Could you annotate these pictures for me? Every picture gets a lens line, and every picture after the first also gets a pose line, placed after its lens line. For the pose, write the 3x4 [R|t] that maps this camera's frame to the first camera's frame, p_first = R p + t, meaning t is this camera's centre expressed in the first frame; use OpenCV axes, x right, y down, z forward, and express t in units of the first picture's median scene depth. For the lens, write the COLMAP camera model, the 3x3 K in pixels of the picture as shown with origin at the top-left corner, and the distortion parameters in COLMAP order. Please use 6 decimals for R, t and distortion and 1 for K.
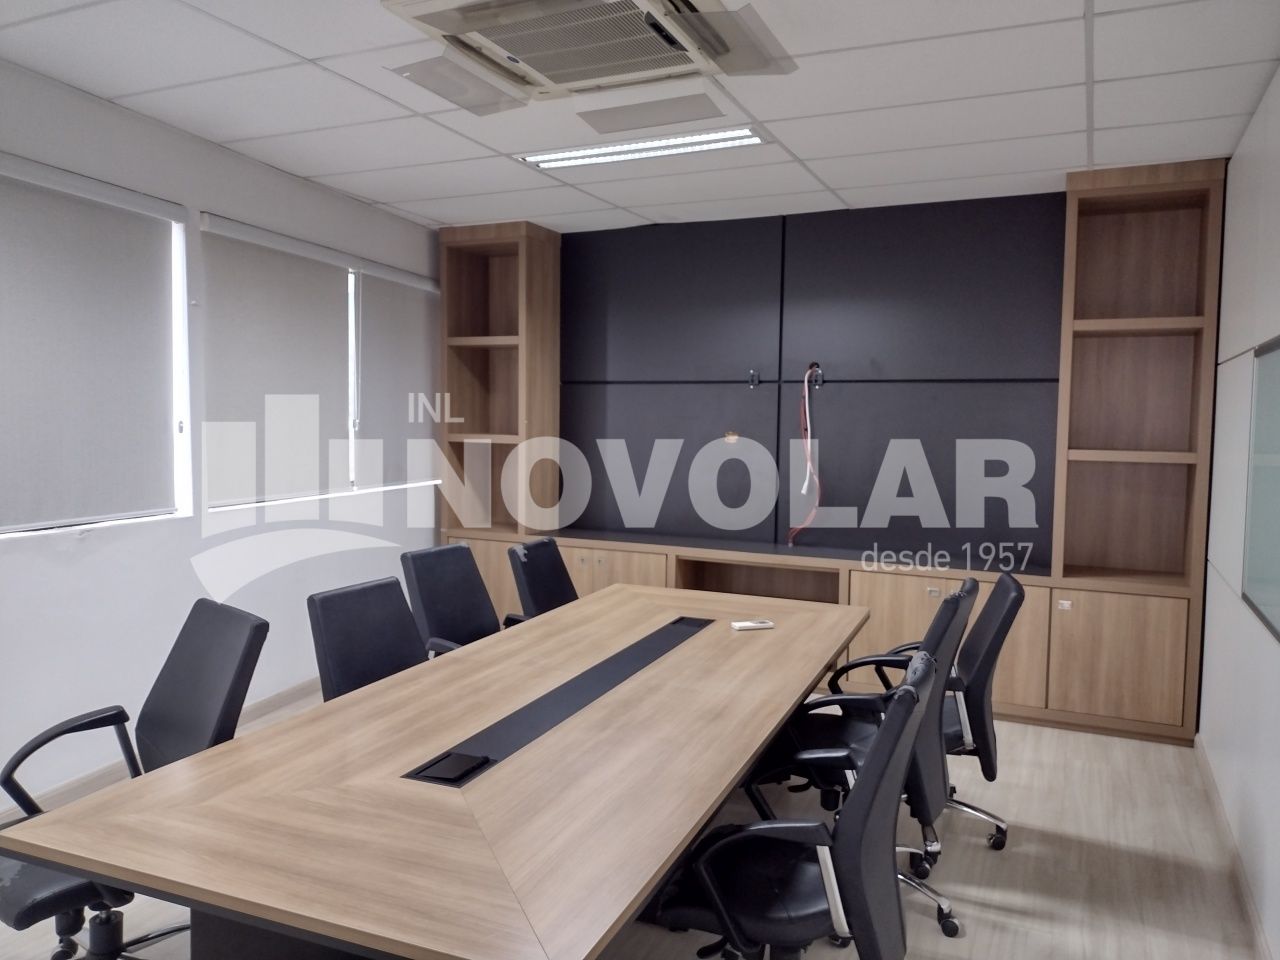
lens RADIAL K [[1009.7, 0, 640.0], [0, 1009.7, 480.0], [0, 0, 1]] dist [0.073481, -0.113346]
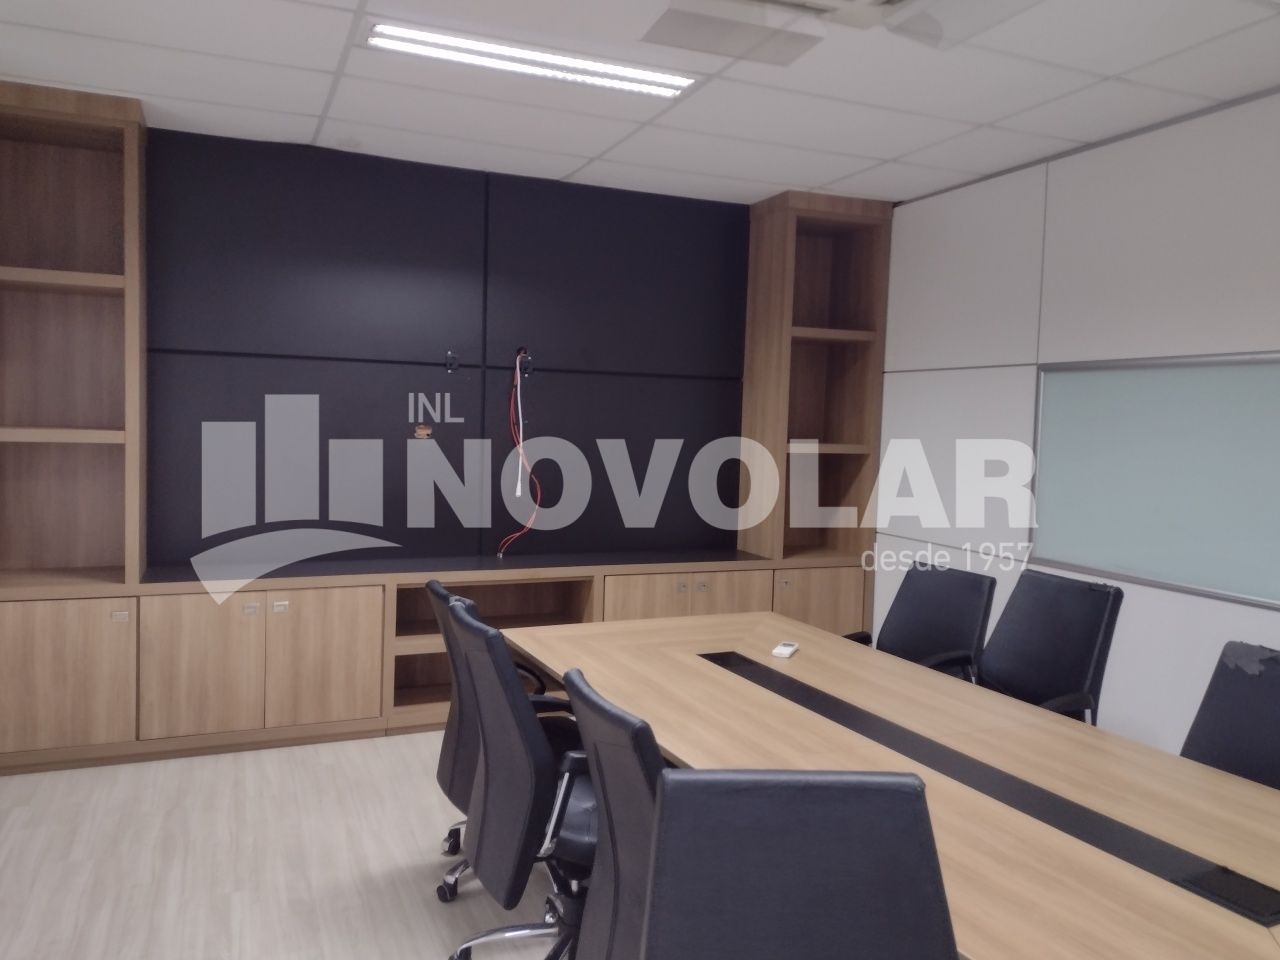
lens RADIAL K [[1009.7, 0, 640.0], [0, 1009.7, 480.0], [0, 0, 1]] dist [0.073481, -0.113346]
pose [[0.637586, -0.042446, 0.769209, -0.463294], [0.031486, 0.999082, 0.029032, -0.023754], [-0.769735, 0.005708, 0.638337, 0.372182]]
